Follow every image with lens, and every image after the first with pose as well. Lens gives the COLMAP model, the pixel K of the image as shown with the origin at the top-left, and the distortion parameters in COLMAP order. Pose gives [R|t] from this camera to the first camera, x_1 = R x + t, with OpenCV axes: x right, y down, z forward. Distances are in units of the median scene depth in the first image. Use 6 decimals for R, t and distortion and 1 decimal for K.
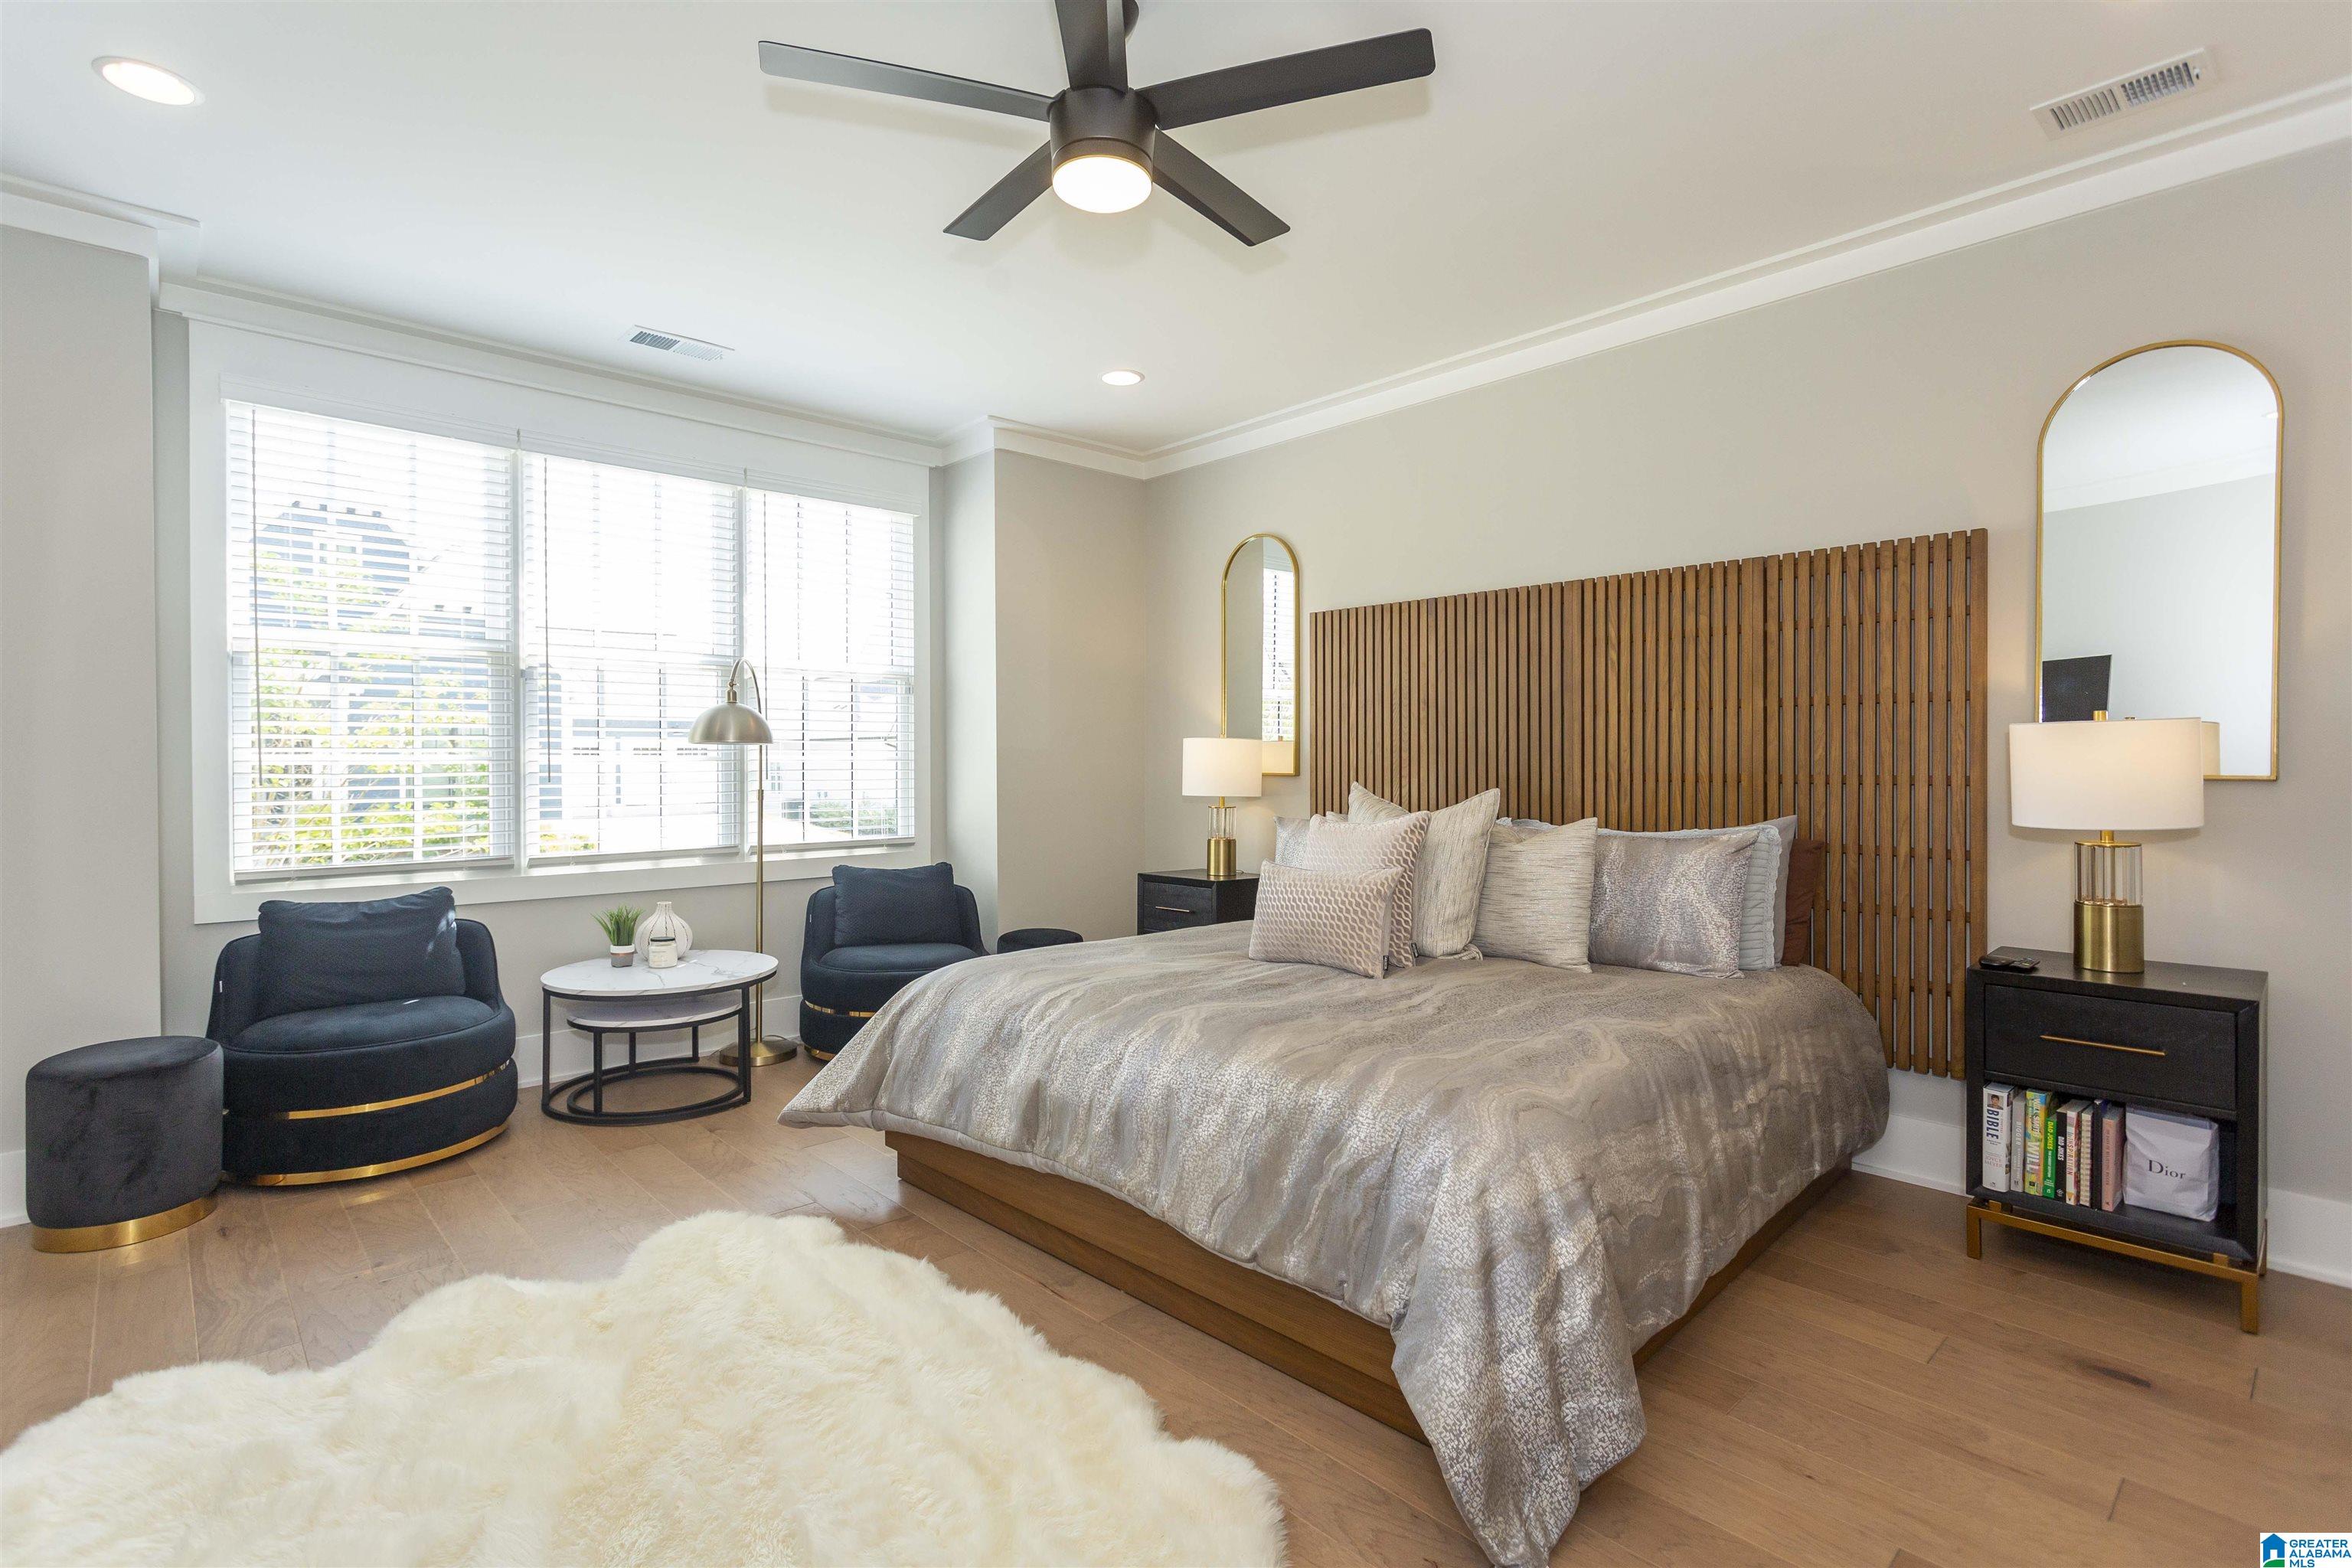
lens RADIAL K [[1109.4, 0, 1161.9], [0, 1109.4, 799.8], [0, 0, 1]] dist [-0.001074, 0.002449]
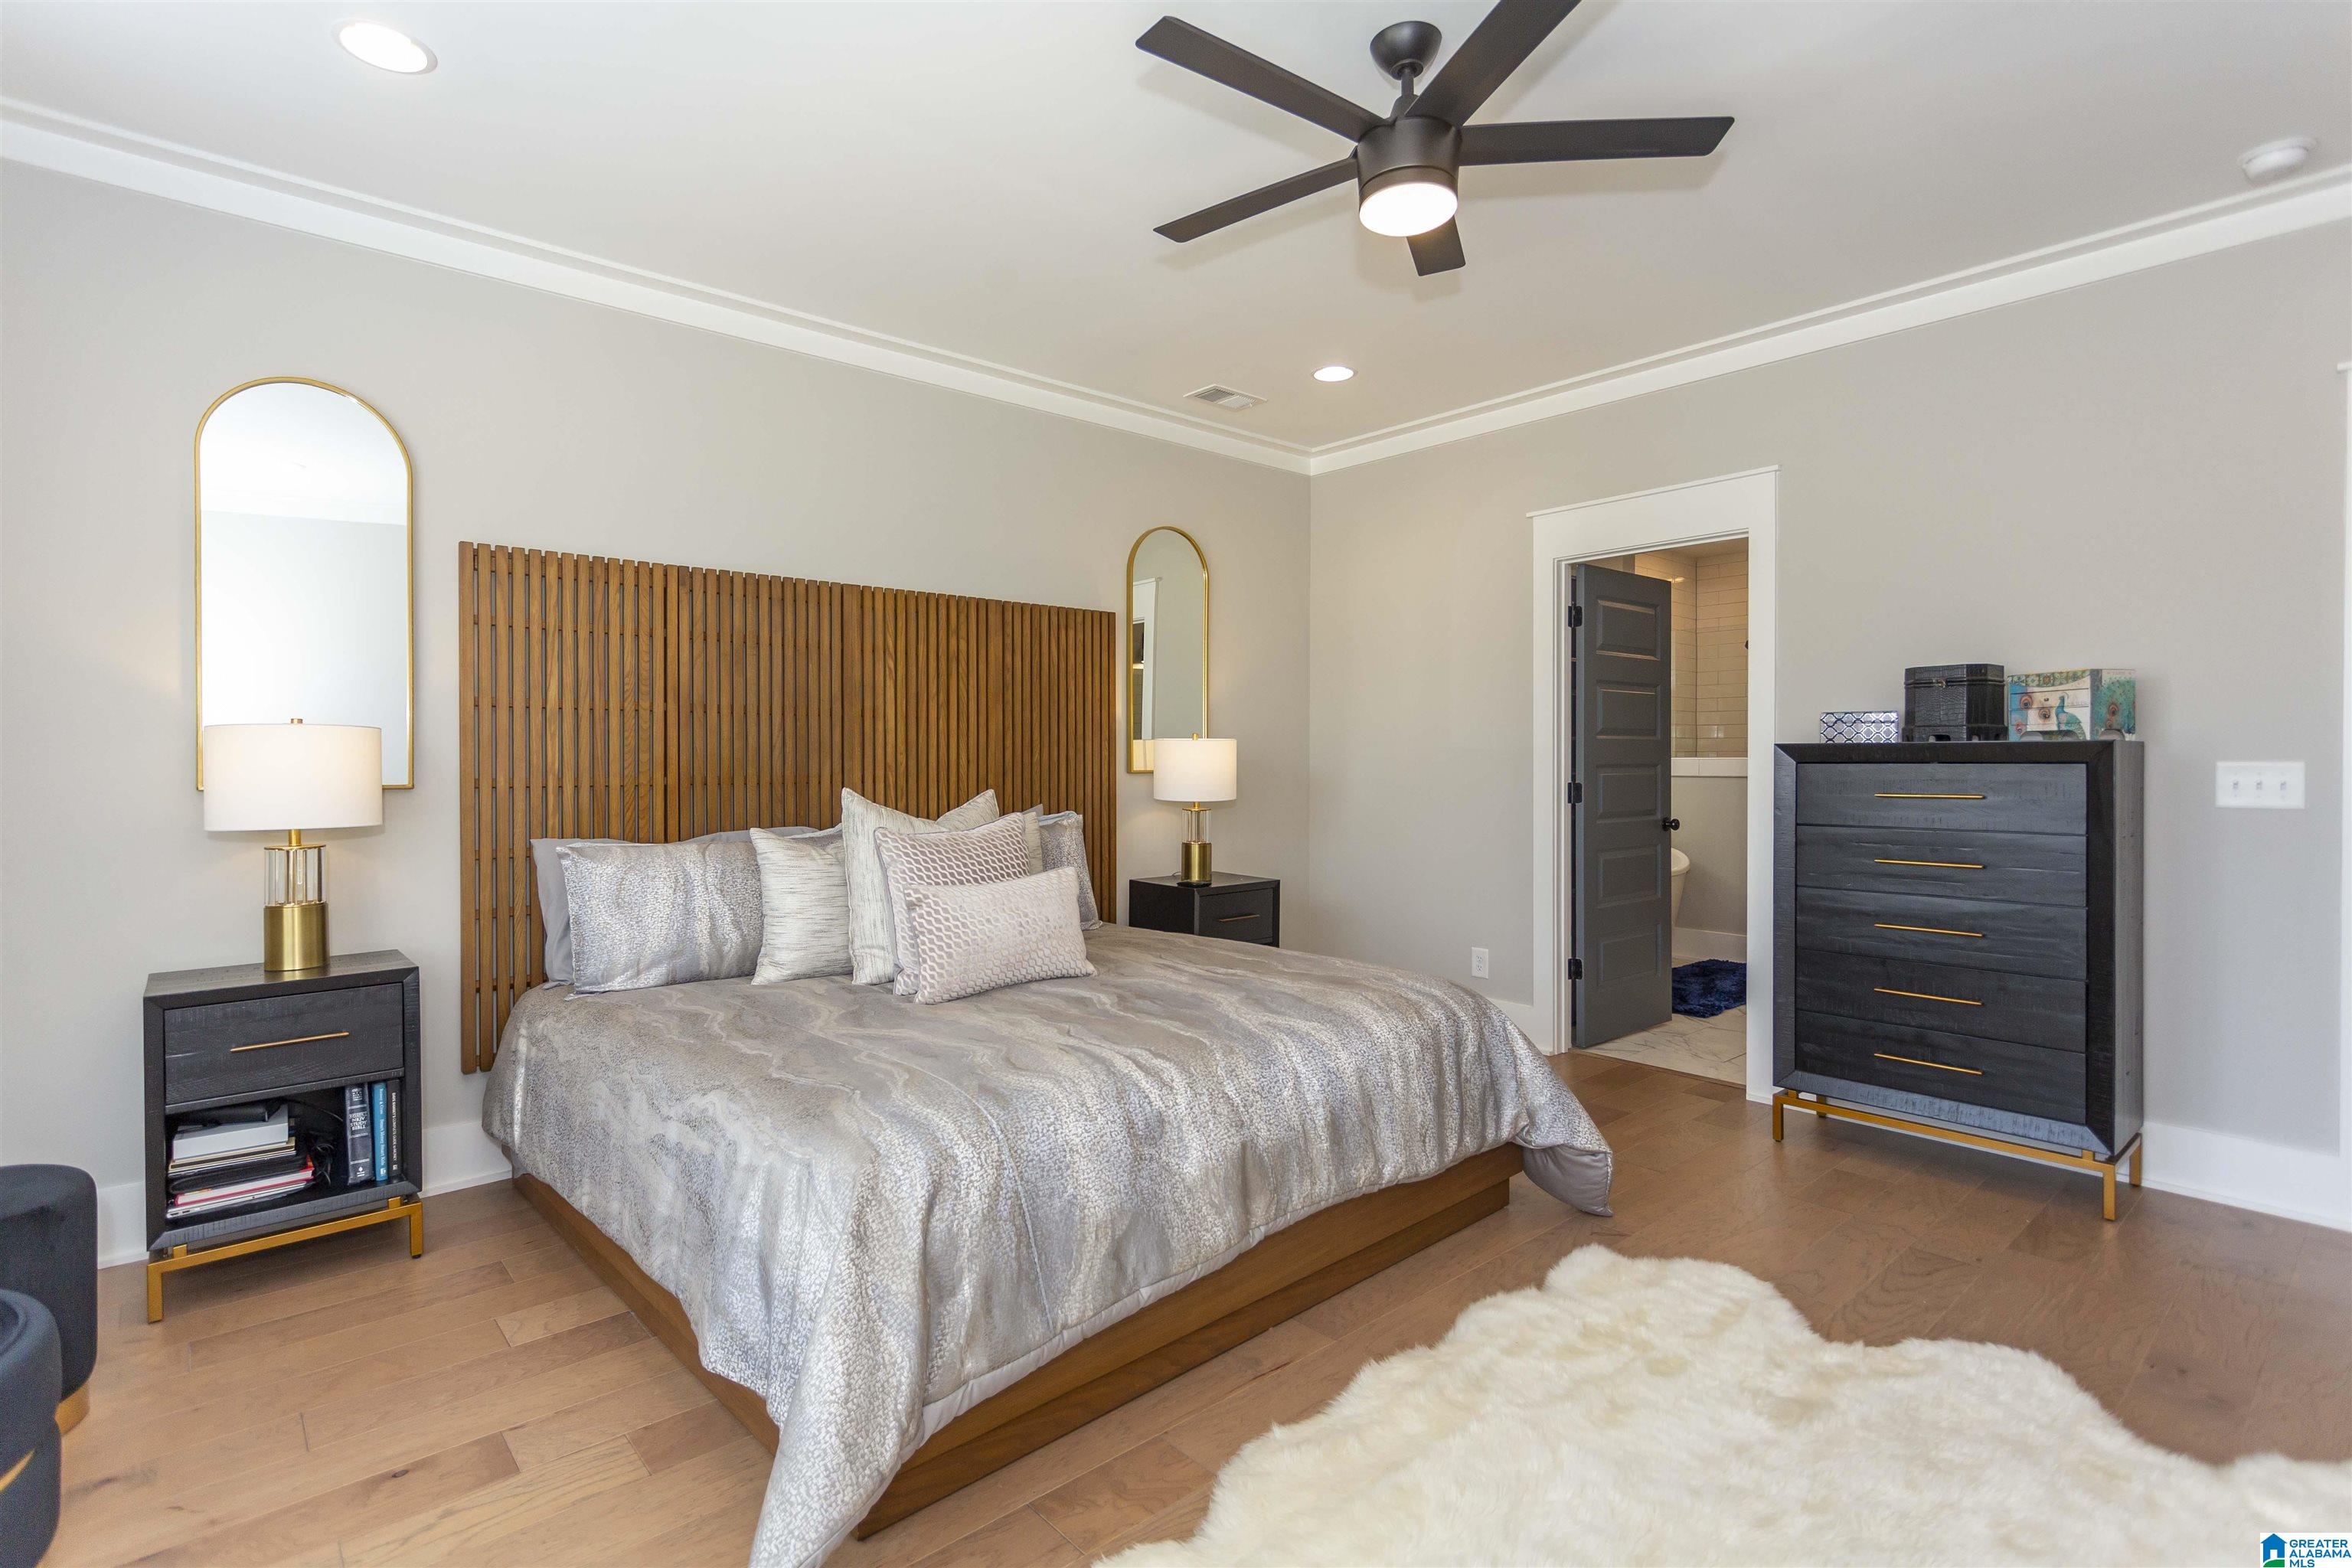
lens RADIAL K [[1109.4, 0, 1179.4], [0, 1109.4, 797.2], [0, 0, 1]] dist [-0.001074, 0.002449]
pose [[0.029522, -0.034110, 0.998982, -0.803405], [0.039046, 0.998694, 0.032946, -0.033230], [-0.998801, 0.038034, 0.030815, 0.861833]]
